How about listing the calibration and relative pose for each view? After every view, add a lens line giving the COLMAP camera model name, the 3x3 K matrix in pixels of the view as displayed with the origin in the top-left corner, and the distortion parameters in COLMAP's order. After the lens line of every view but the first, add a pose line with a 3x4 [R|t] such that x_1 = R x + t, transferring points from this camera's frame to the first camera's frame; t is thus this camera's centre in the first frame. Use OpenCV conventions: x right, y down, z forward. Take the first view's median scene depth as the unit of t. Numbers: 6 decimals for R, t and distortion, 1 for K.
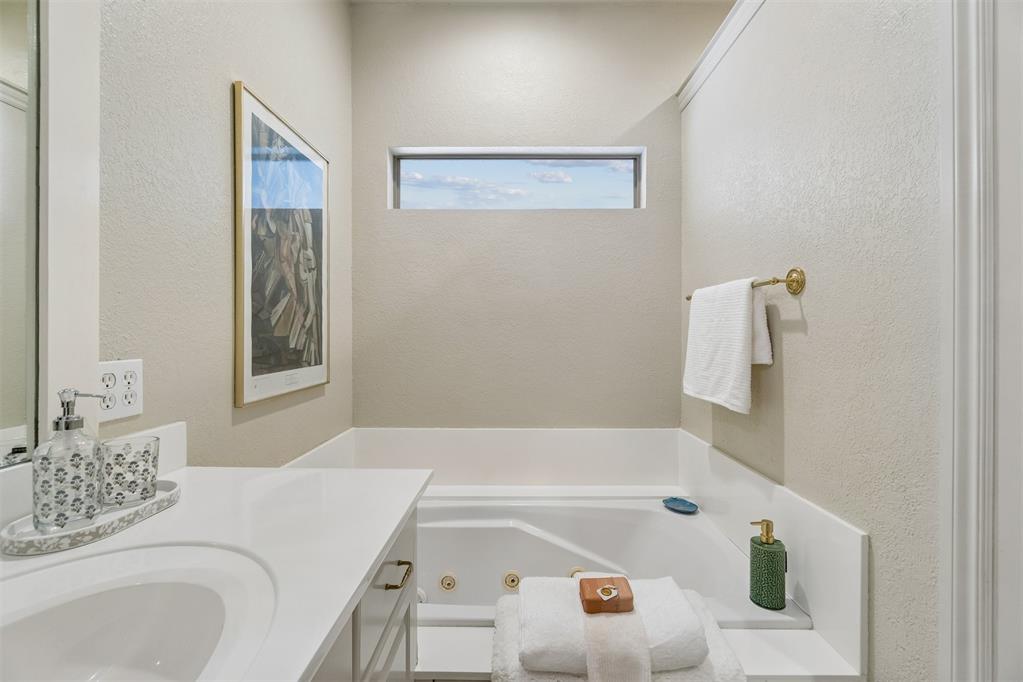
lens RADIAL K [[442.4, 0, 518.9], [0, 442.4, 337.8], [0, 0, 1]] dist [-0.003156, -0.000977]
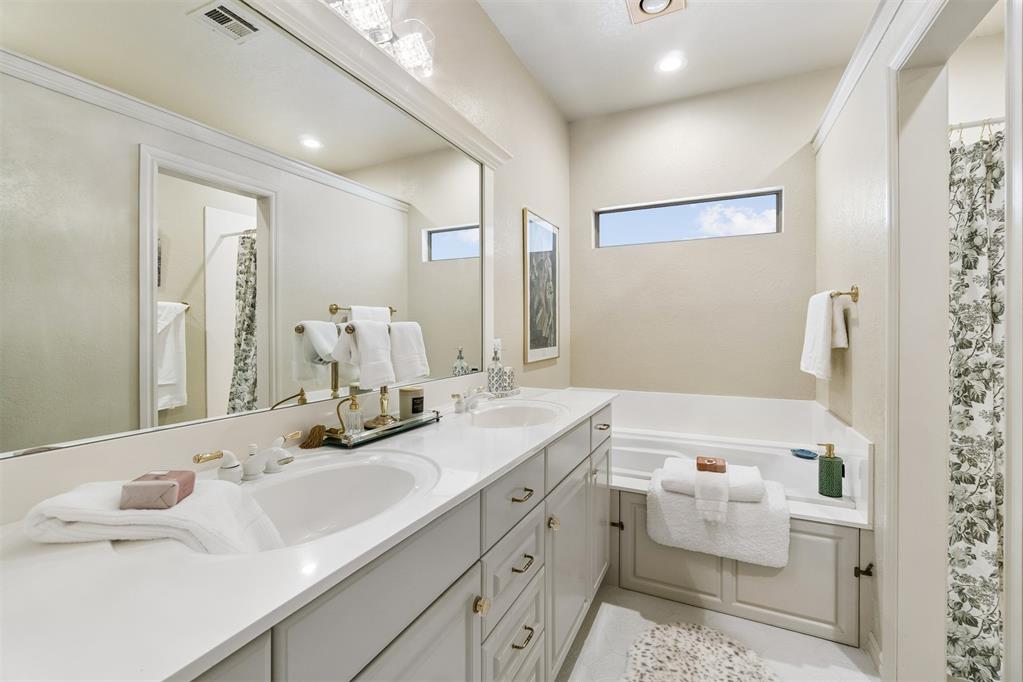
lens RADIAL K [[442.4, 0, 511.4], [0, 442.4, 331.5], [0, 0, 1]] dist [-0.003156, -0.000977]
pose [[0.903329, -0.002044, -0.428943, 0.161944], [0.000477, 0.999993, -0.003759, 0.009298], [0.428948, 0.003191, 0.903324, -0.739677]]
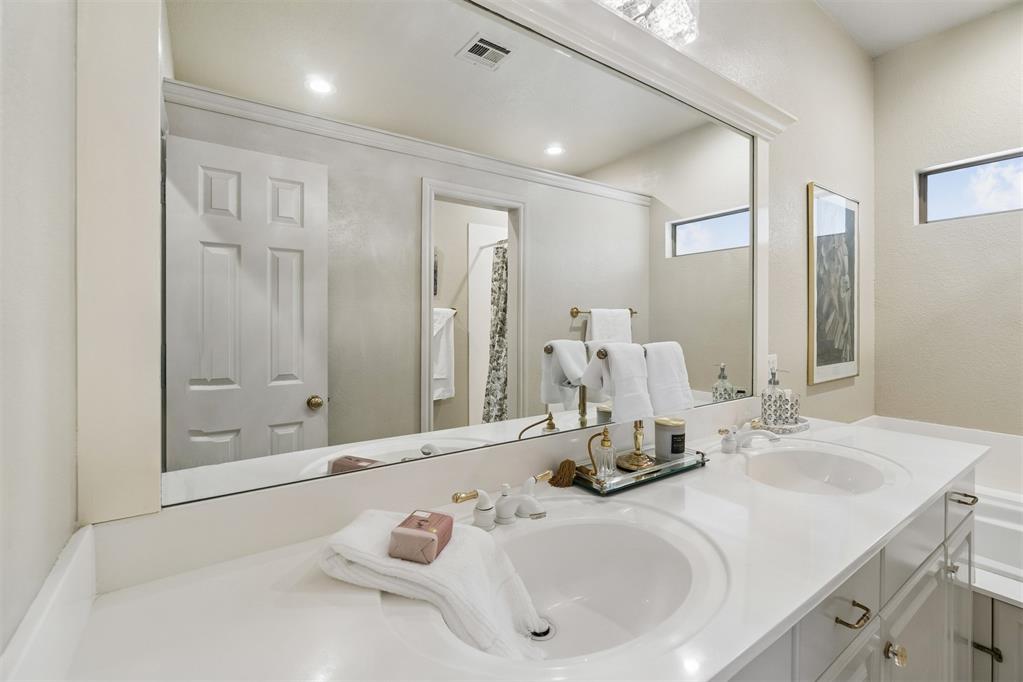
lens RADIAL K [[442.4, 0, 509.8], [0, 442.4, 323.7], [0, 0, 1]] dist [-0.003156, -0.000977]
pose [[0.574823, 0.002638, -0.818273, 0.040869], [-0.007435, 0.999970, -0.001999, -0.044219], [0.818244, 0.007233, 0.574826, -0.661997]]
